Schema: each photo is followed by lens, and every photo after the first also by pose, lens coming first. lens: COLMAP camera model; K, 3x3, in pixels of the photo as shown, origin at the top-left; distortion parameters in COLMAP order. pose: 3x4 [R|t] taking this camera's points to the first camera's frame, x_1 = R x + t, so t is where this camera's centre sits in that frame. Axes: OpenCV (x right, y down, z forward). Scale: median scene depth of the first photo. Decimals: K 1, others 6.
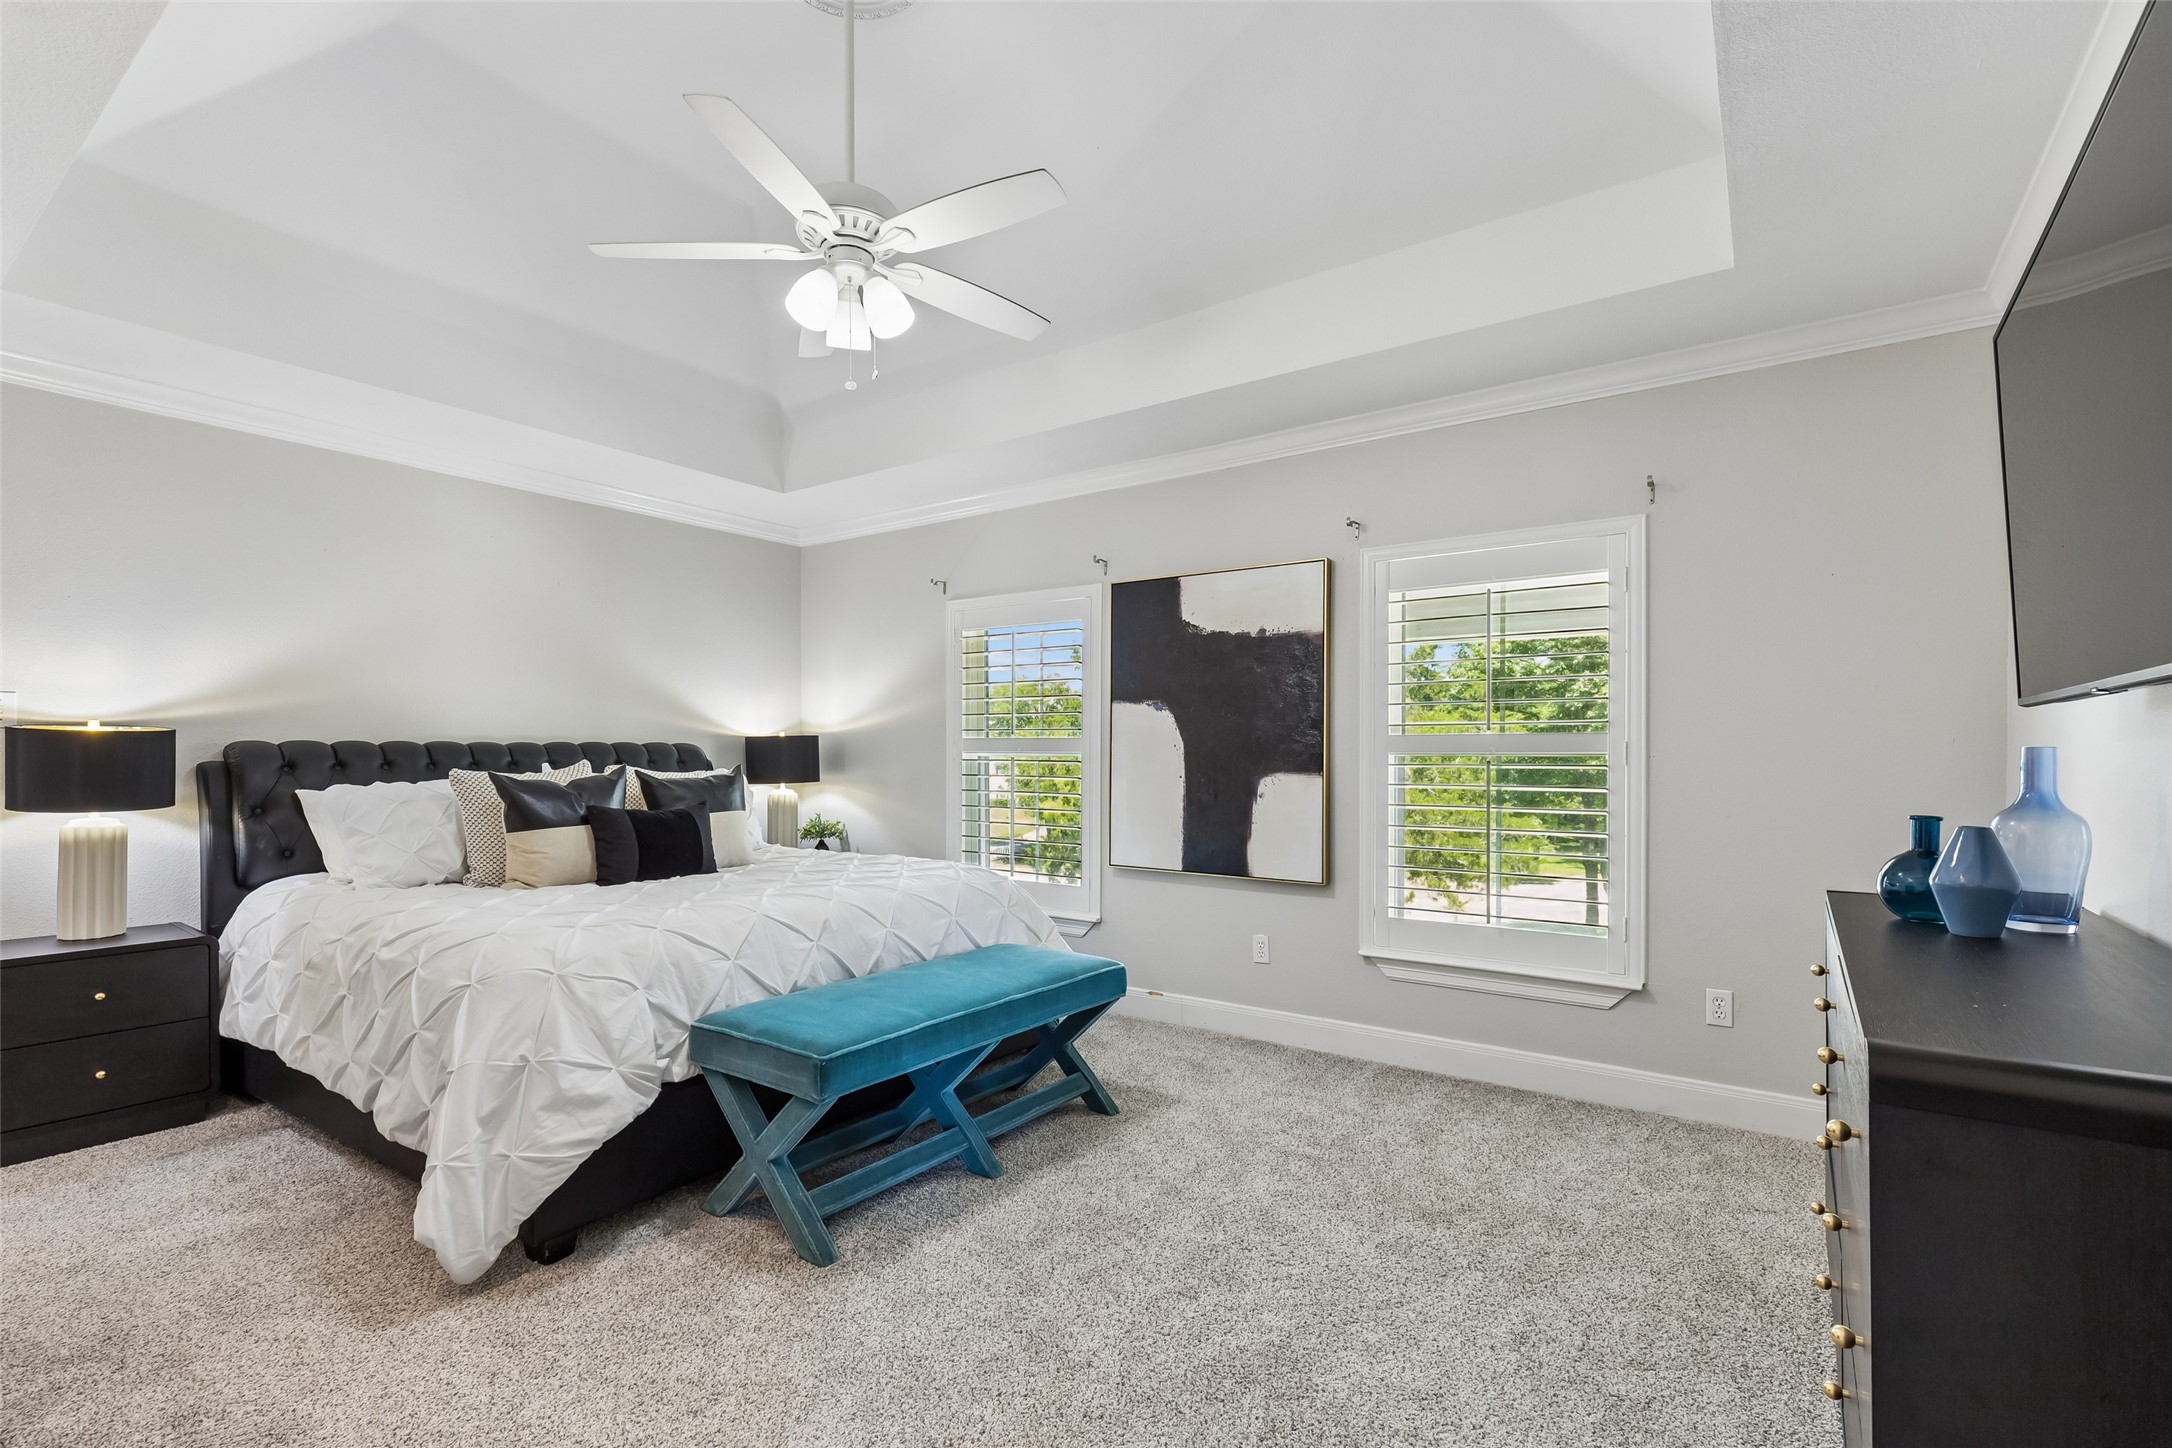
lens RADIAL K [[978.3, 0, 1076.0], [0, 978.3, 744.3], [0, 0, 1]] dist [0.004418, 0.000884]
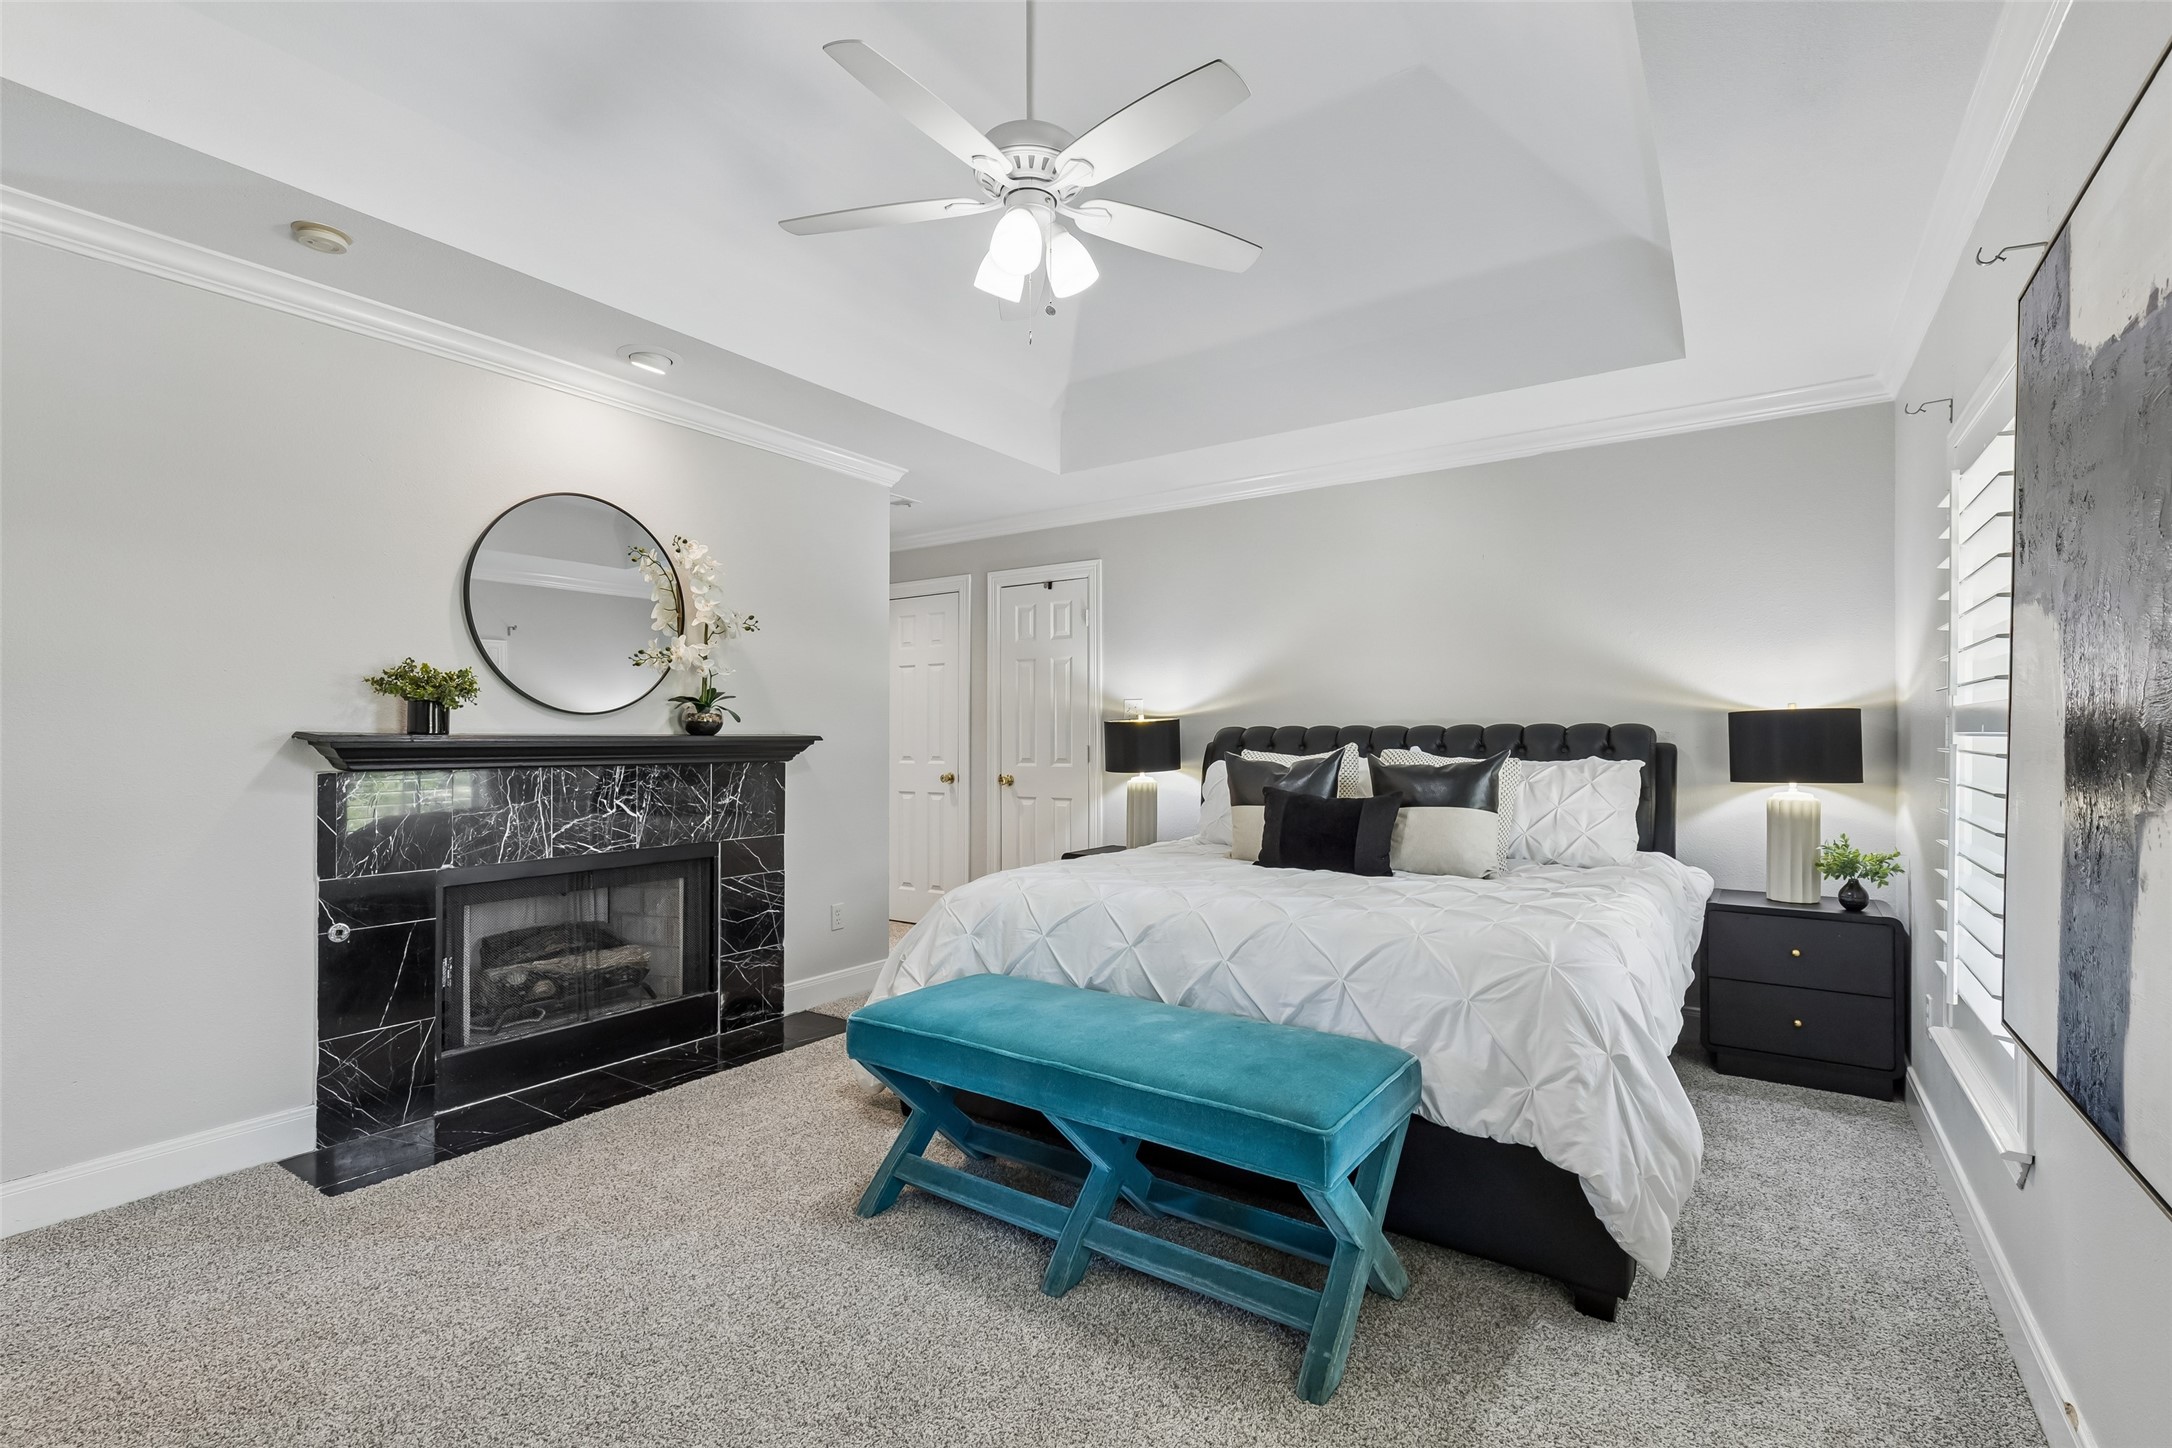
lens RADIAL K [[978.3, 0, 1074.9], [0, 978.3, 720.3], [0, 0, 1]] dist [0.004418, 0.000884]
pose [[0.024499, -0.014167, -0.999599, 0.555591], [0.007576, 0.999874, -0.013985, 0.005496], [0.999671, -0.007230, 0.024604, 0.812972]]
